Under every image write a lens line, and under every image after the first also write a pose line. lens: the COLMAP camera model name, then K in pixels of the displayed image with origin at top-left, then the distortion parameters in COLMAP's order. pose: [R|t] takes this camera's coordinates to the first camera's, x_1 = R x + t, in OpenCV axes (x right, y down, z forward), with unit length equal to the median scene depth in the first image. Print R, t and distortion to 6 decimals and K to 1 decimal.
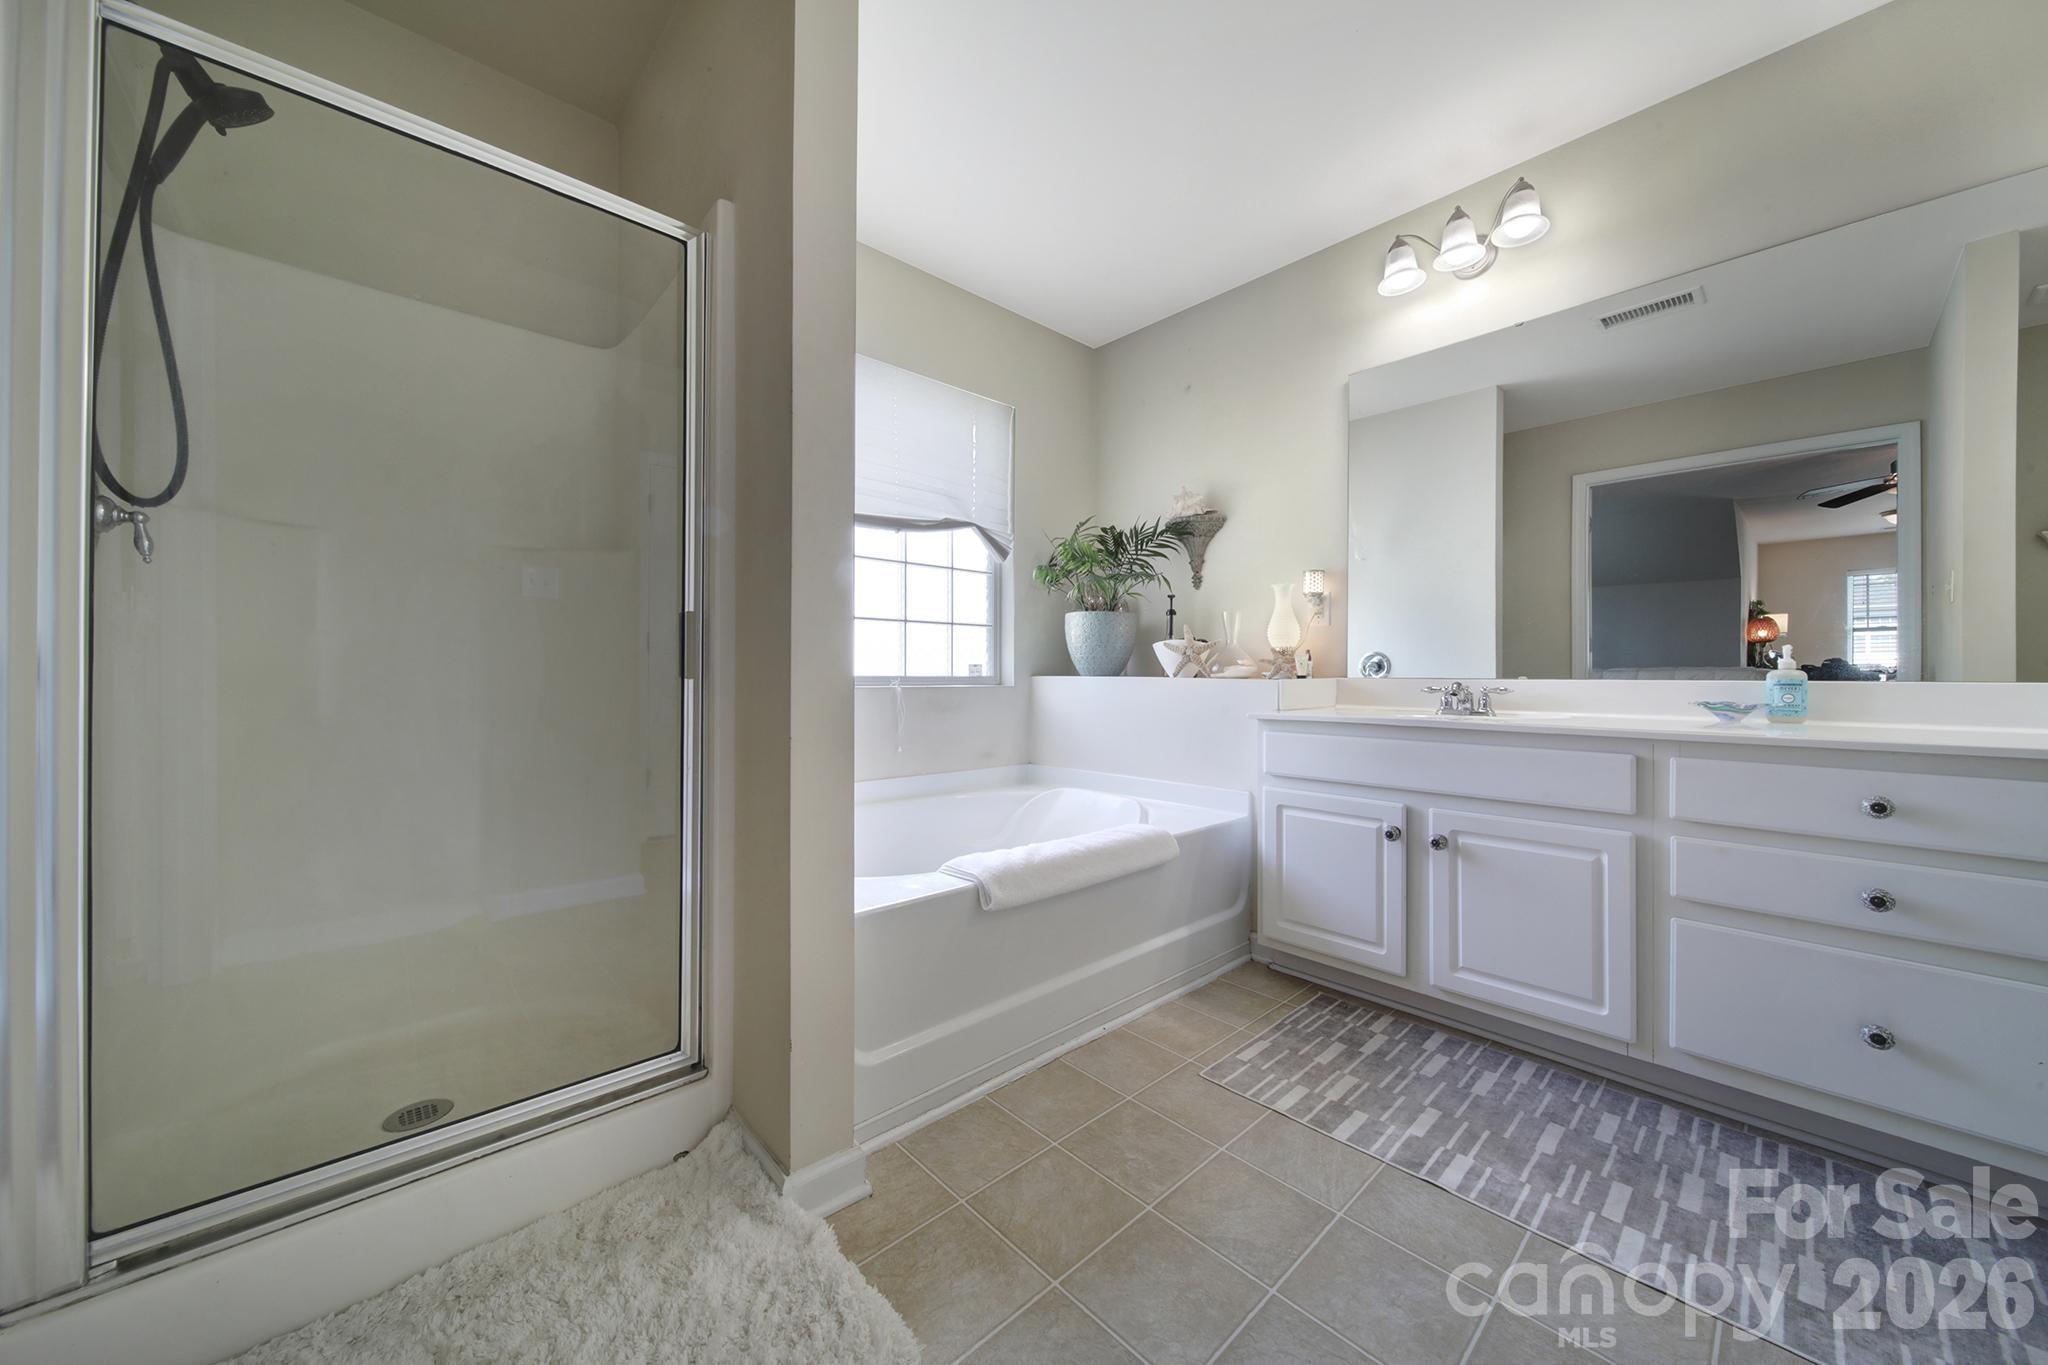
lens RADIAL K [[715.4, 0, 955.3], [0, 715.4, 677.3], [0, 0, 1]] dist [0.001734, -0.001057]
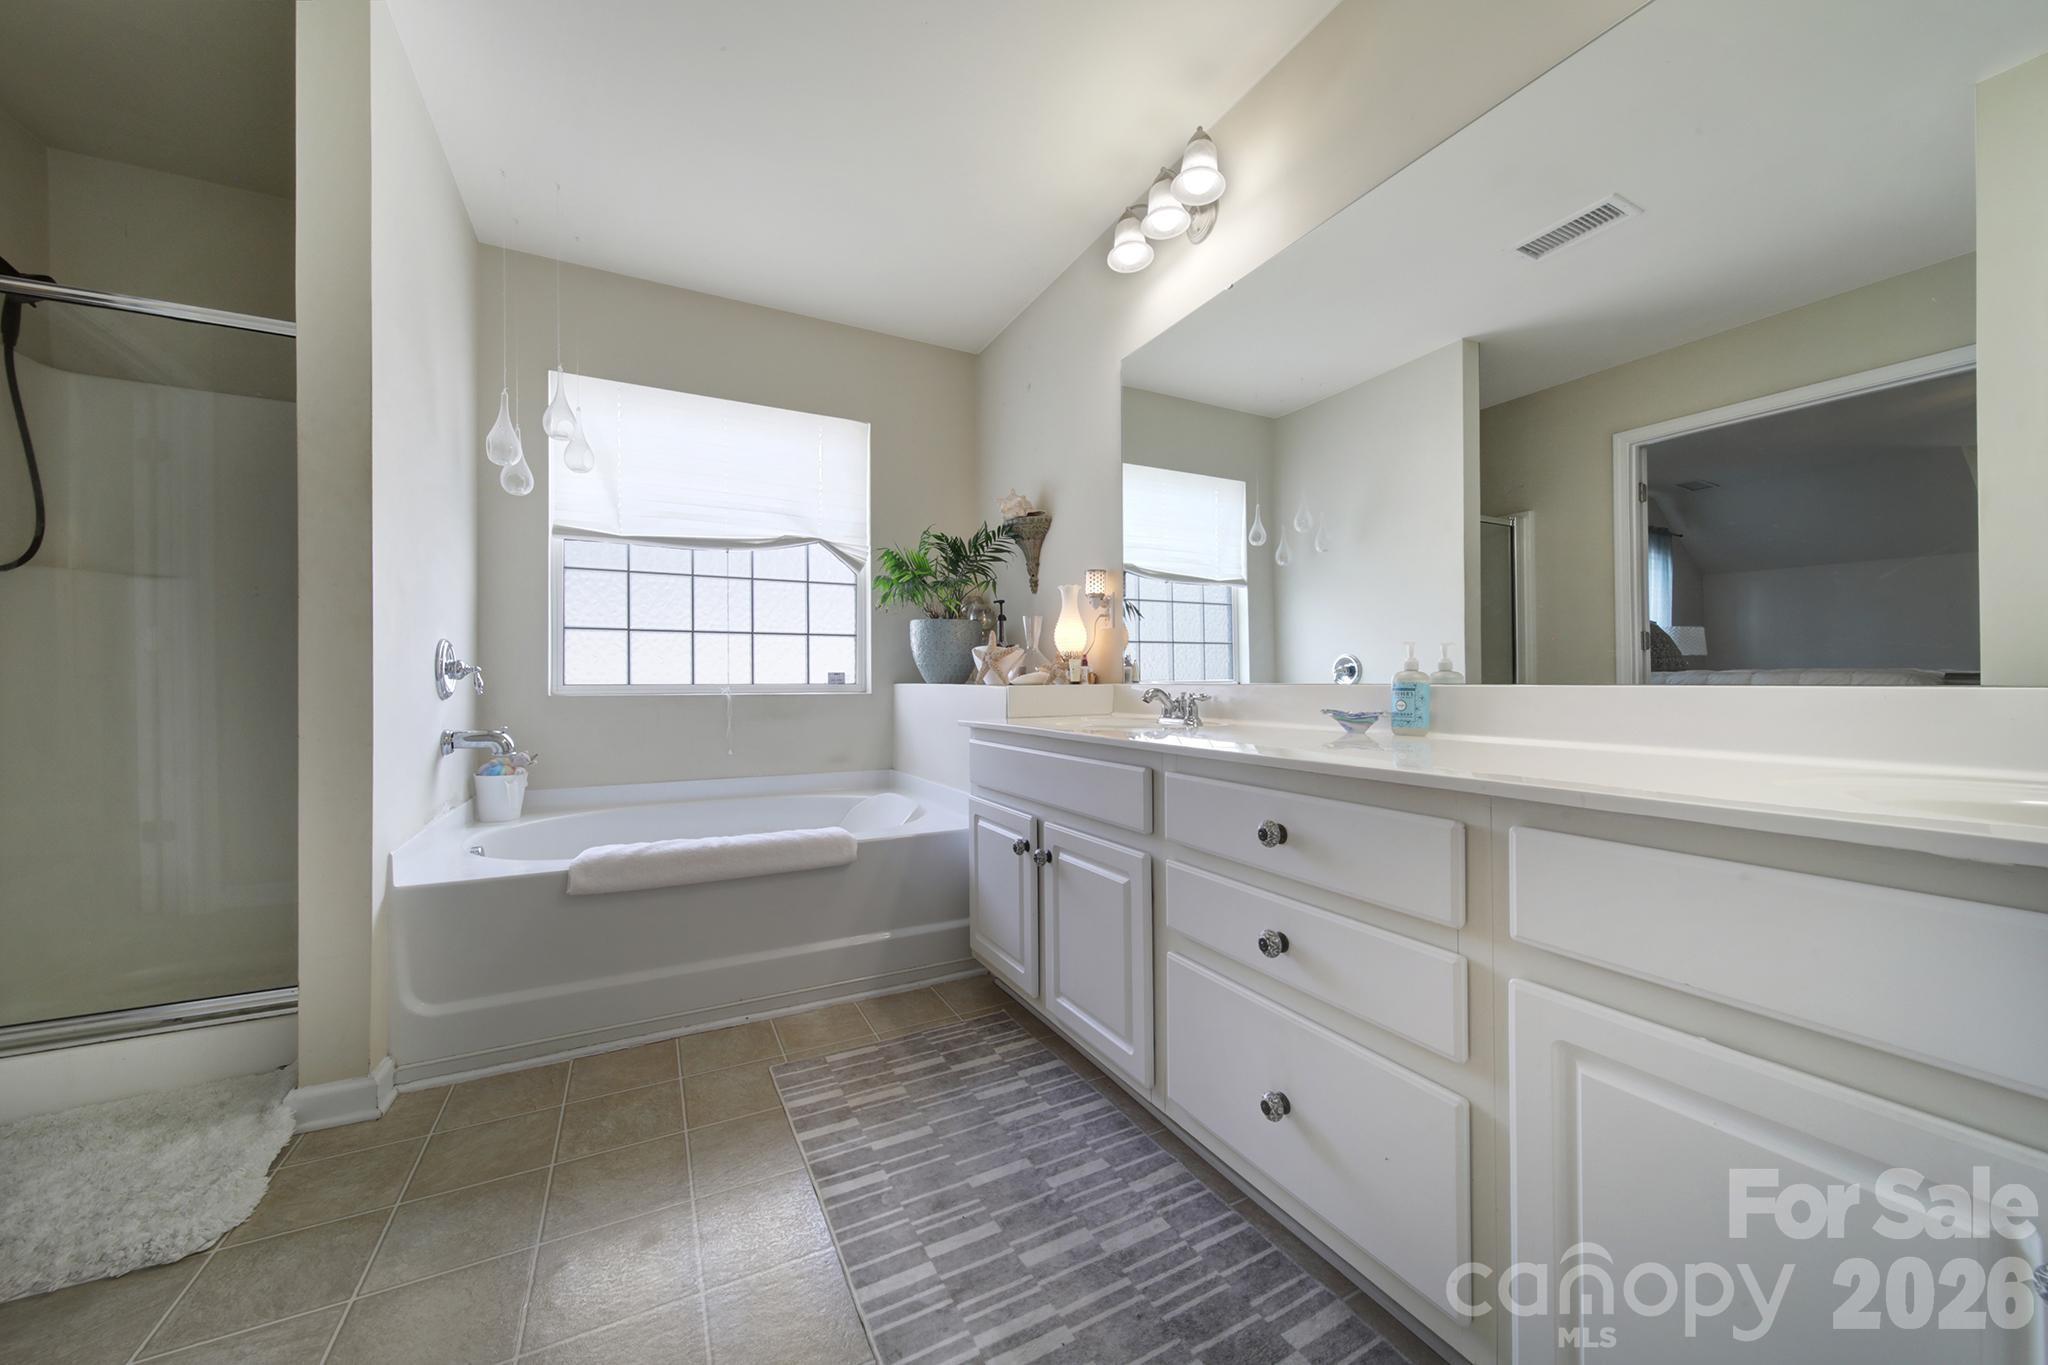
lens RADIAL K [[715.4, 0, 986.5], [0, 715.4, 688.2], [0, 0, 1]] dist [0.001734, -0.001057]
pose [[0.969591, -0.003333, -0.244707, 0.800297], [0.003554, 0.999994, 0.000462, 0.007443], [0.244704, -0.001318, 0.969597, 0.067593]]
